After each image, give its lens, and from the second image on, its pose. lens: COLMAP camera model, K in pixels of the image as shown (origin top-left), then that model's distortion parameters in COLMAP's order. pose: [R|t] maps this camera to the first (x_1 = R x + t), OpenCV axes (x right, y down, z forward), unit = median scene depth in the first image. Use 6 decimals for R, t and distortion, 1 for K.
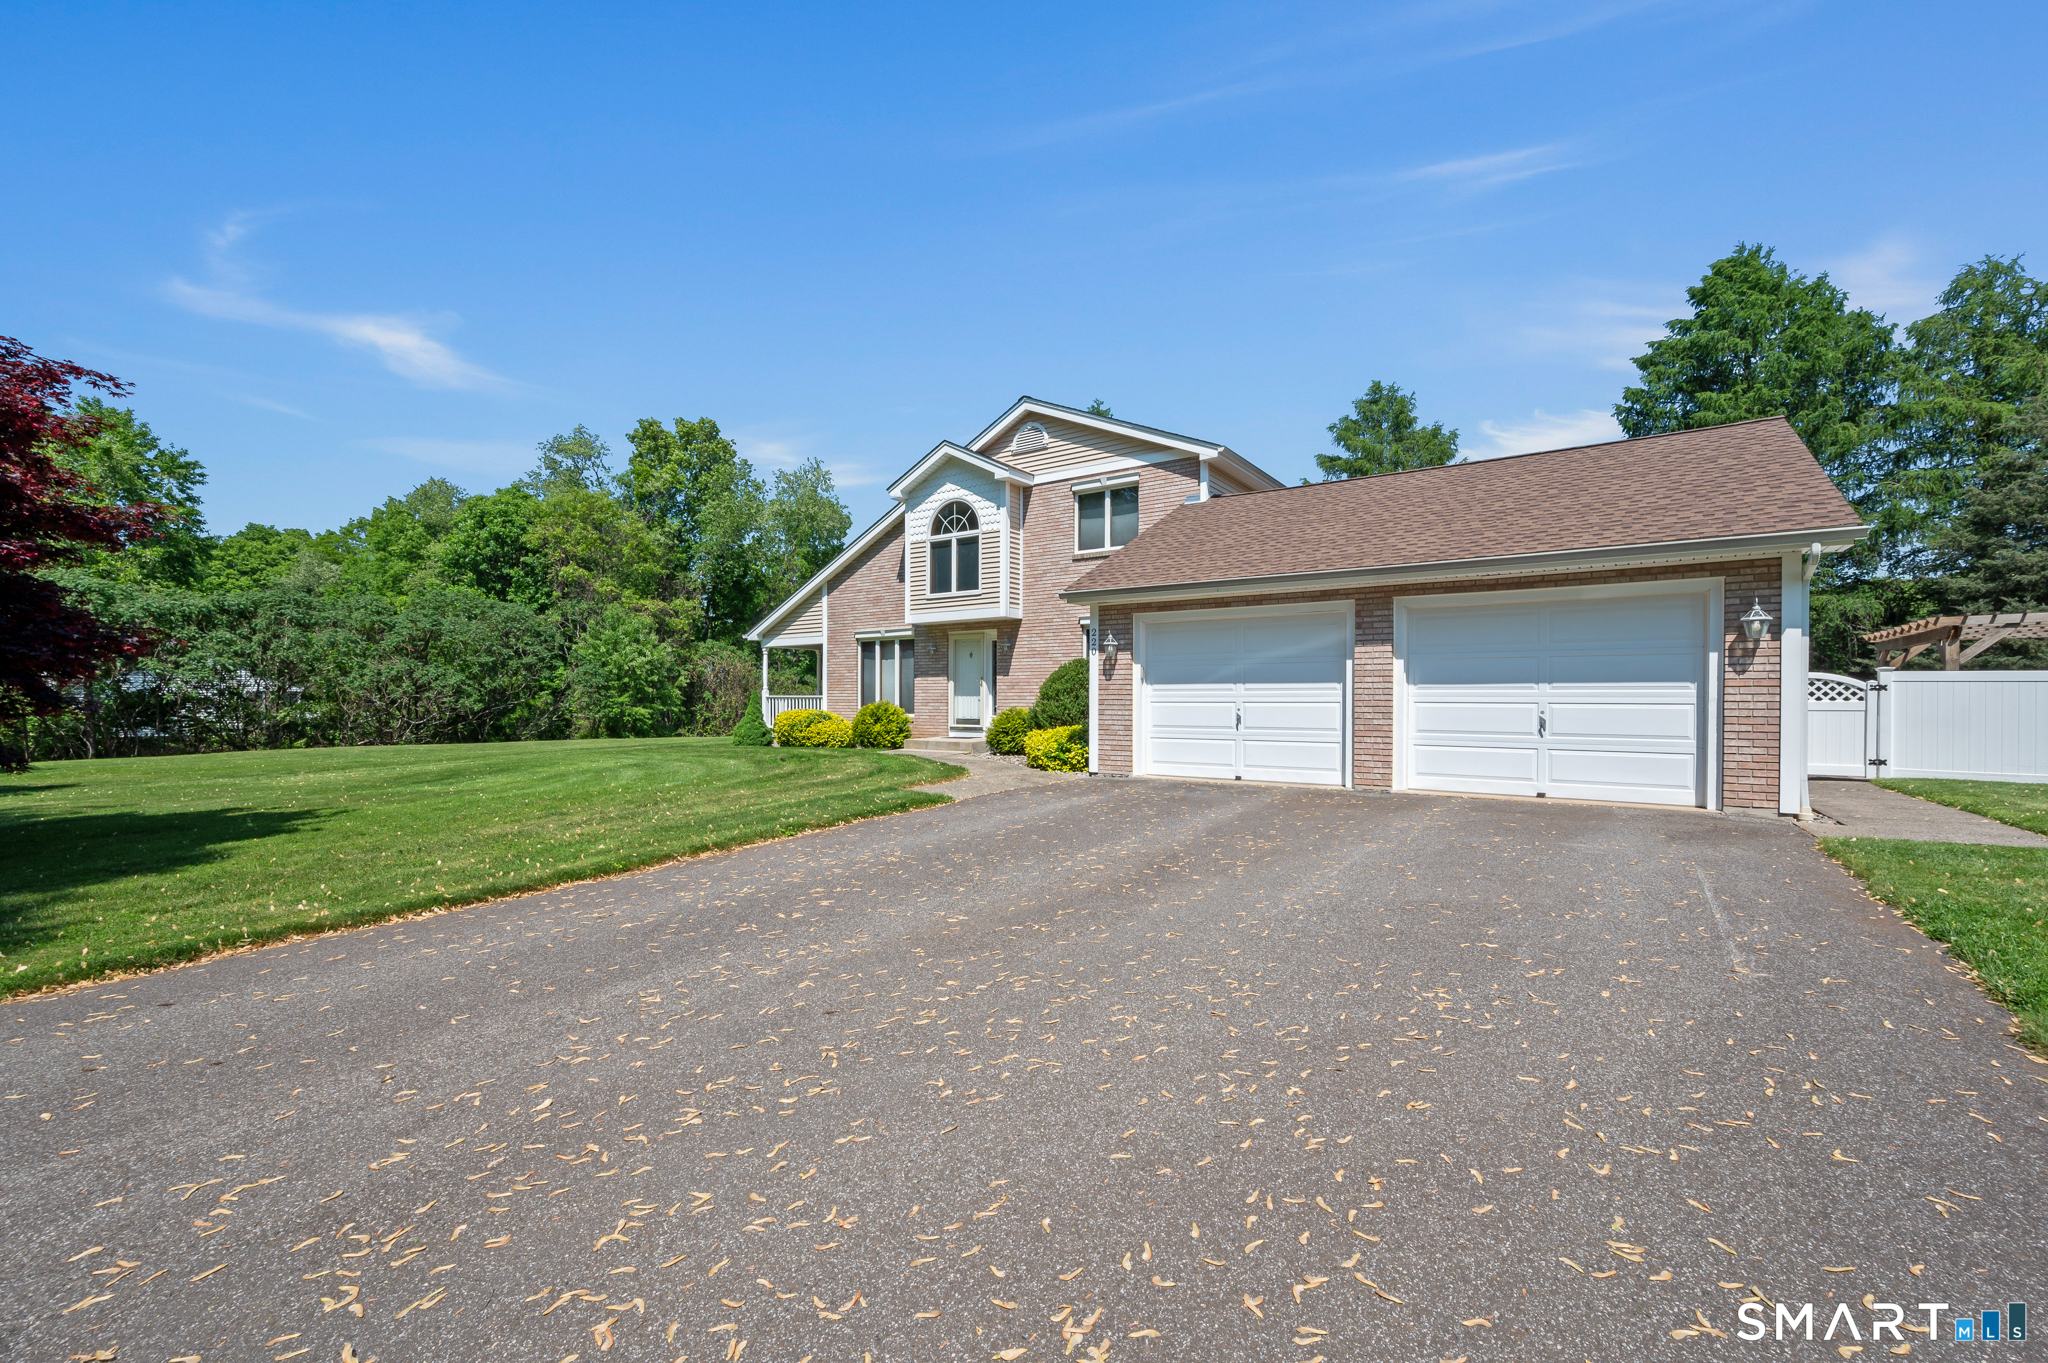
lens RADIAL K [[820.7, 0, 1023.8], [0, 820.7, 692.1], [0, 0, 1]] dist [-0.003860, 0.000129]
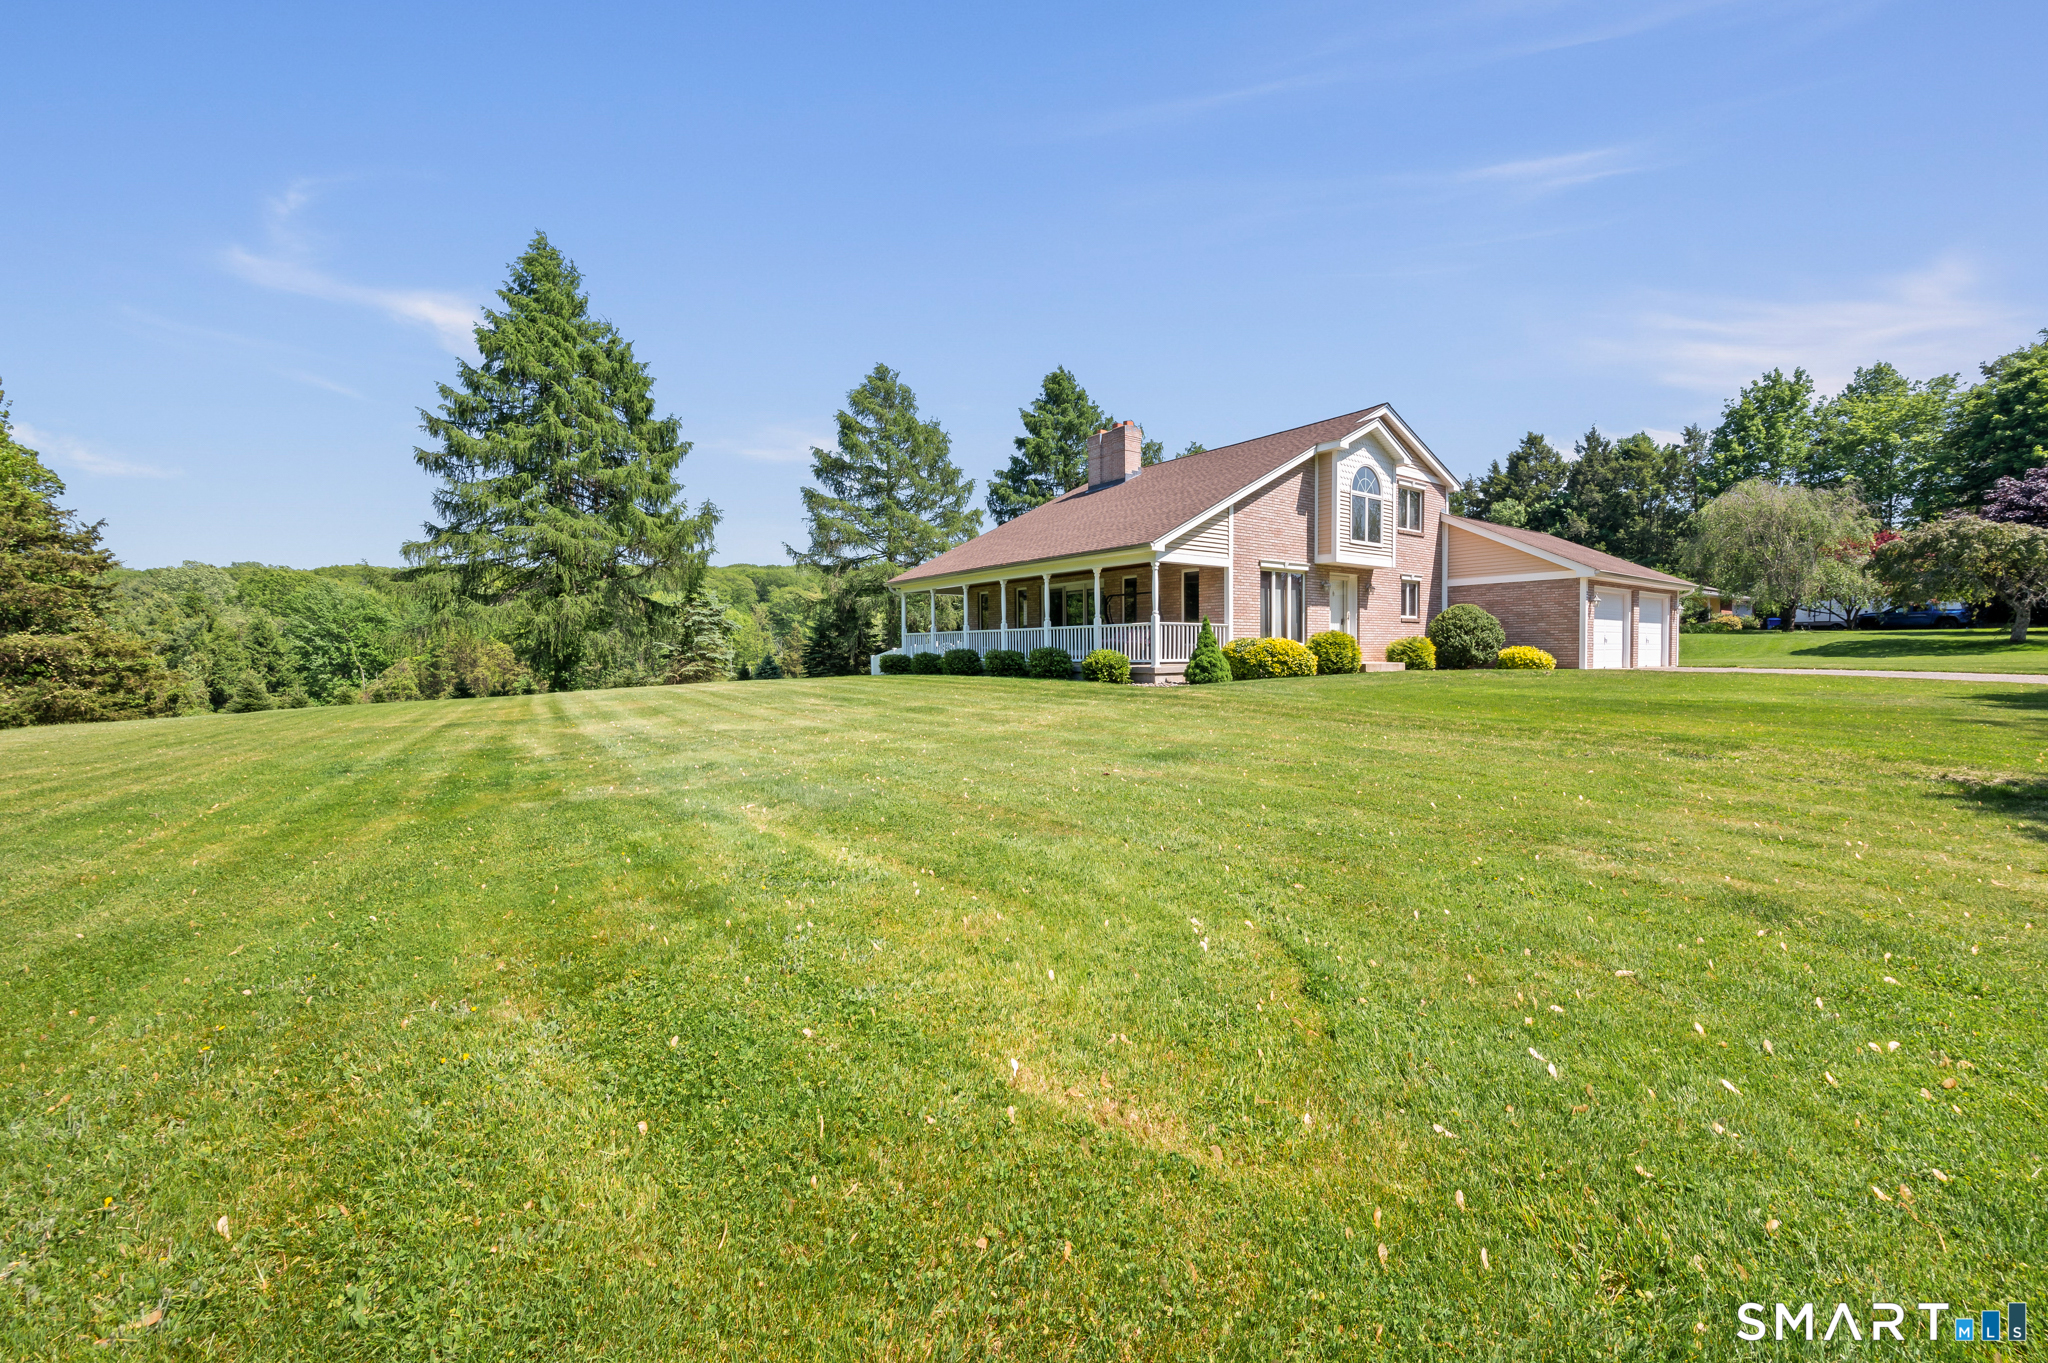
lens RADIAL K [[820.7, 0, 1016.6], [0, 820.7, 673.8], [0, 0, 1]] dist [-0.003860, 0.000129]
pose [[0.344760, -0.016516, 0.938546, -1.389260], [0.000655, 0.999849, 0.017354, 0.052363], [-0.938691, -0.005368, 0.344718, 1.050481]]
